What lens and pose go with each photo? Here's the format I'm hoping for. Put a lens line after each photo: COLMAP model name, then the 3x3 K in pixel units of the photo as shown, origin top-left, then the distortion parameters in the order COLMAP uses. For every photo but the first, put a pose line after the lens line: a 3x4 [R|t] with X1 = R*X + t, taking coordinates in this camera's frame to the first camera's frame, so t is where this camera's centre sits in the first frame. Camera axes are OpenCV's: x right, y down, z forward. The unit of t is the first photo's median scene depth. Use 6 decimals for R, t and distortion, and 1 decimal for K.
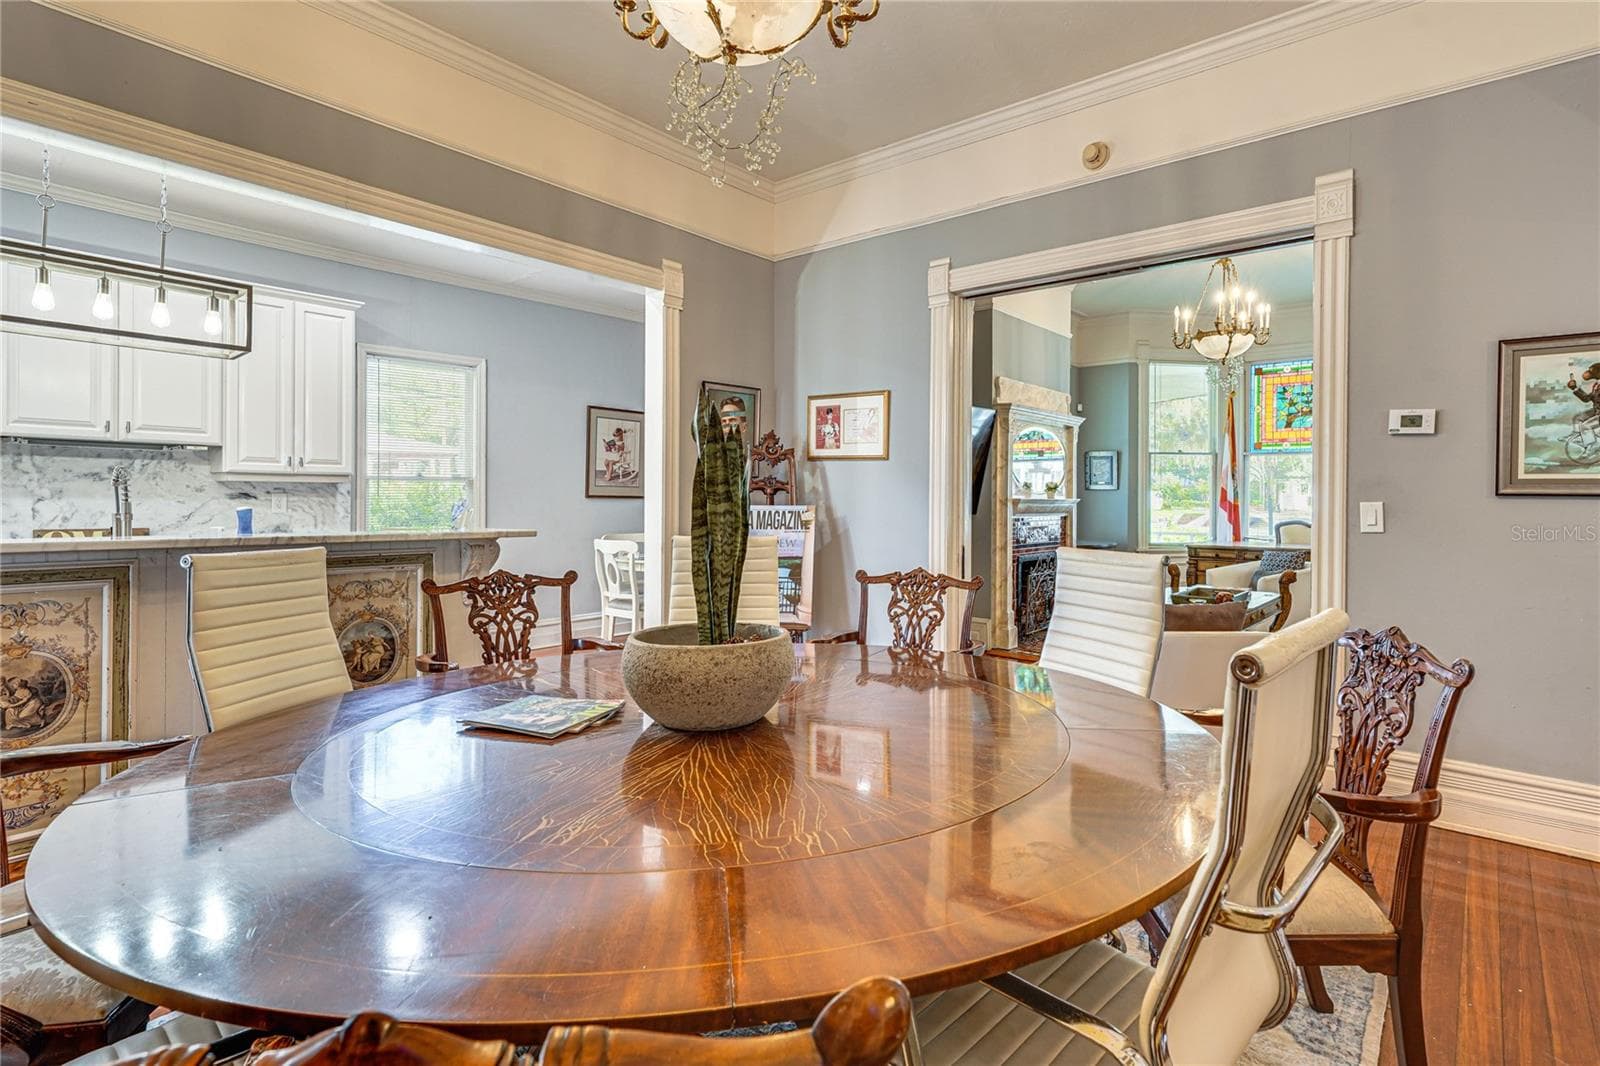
lens RADIAL K [[837.8, 0, 843.4], [0, 837.8, 506.4], [0, 0, 1]] dist [0.002408, 0.000718]
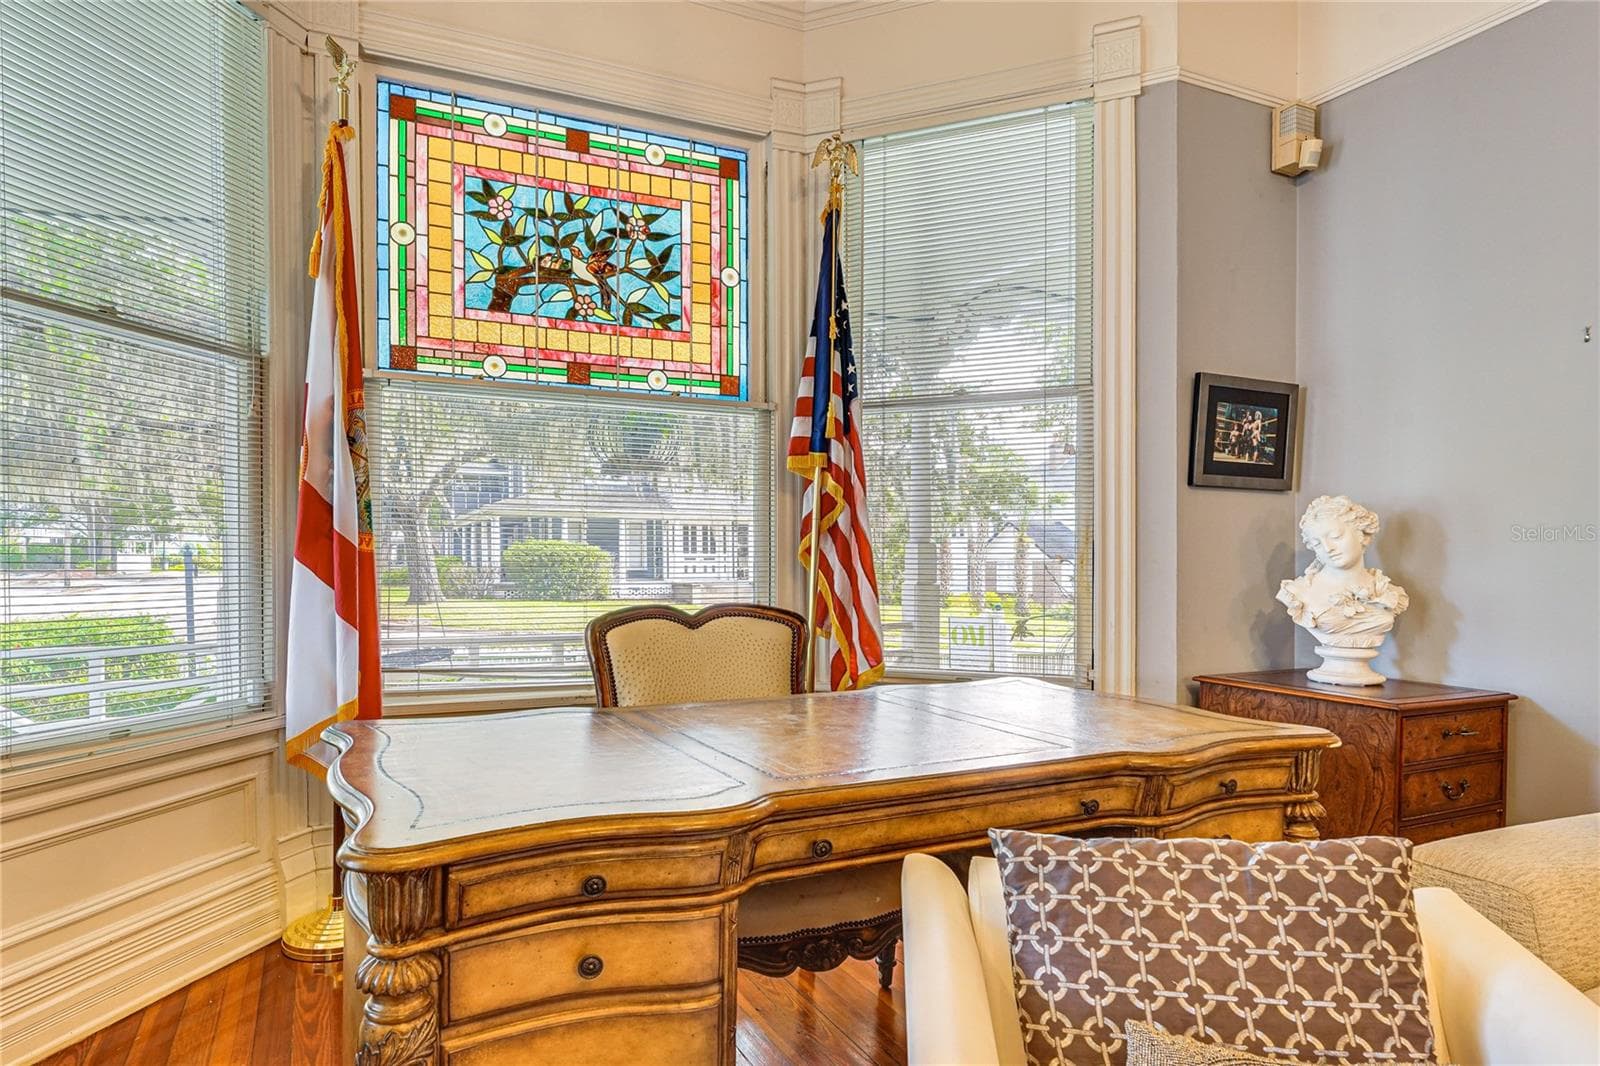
lens RADIAL K [[888.0, 0, 804.5], [0, 888.0, 565.0], [0, 0, 1]] dist [0.000754, -0.000099]
pose [[0.410496, -0.006980, 0.911836, 0.271739], [0.011105, 0.999935, 0.002656, 0.002877], [-0.911795, 0.009036, 0.410547, 0.761988]]
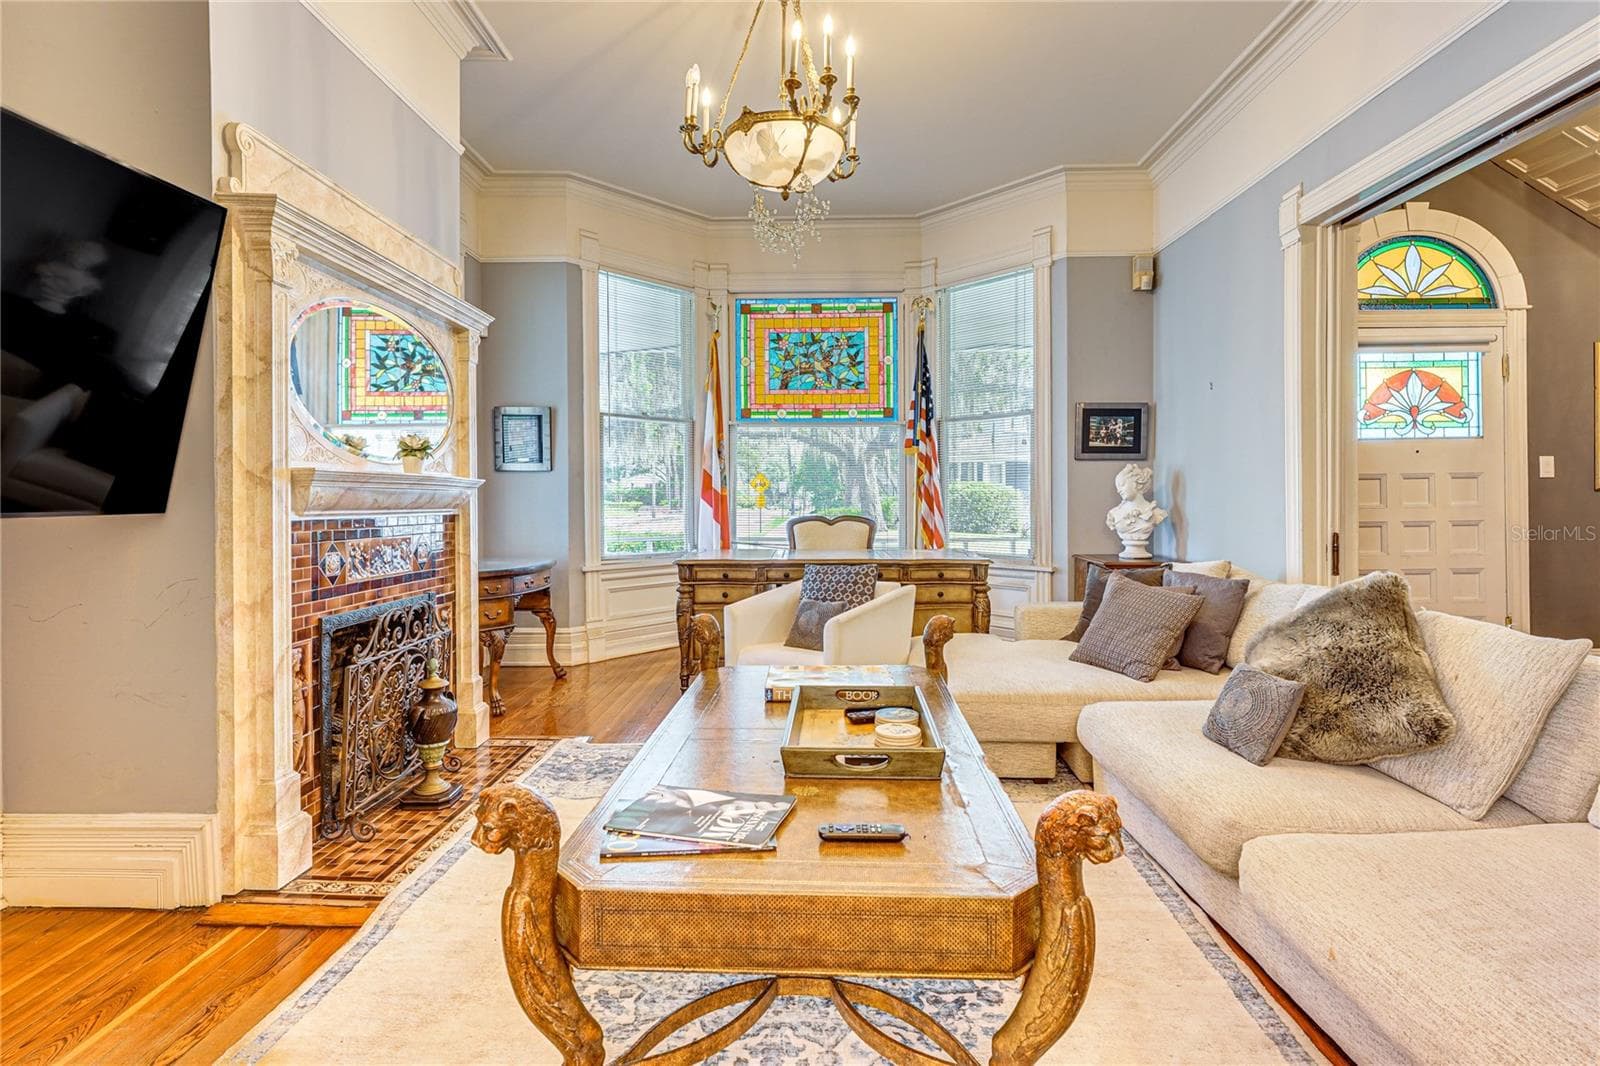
lens RADIAL K [[837.8, 0, 843.4], [0, 837.8, 506.4], [0, 0, 1]] dist [0.002408, 0.000718]
pose [[0.780533, -0.010992, 0.625018, 0.115441], [0.012540, 0.999920, 0.001924, 0.007191], [-0.624989, 0.006336, 0.780608, 0.402542]]
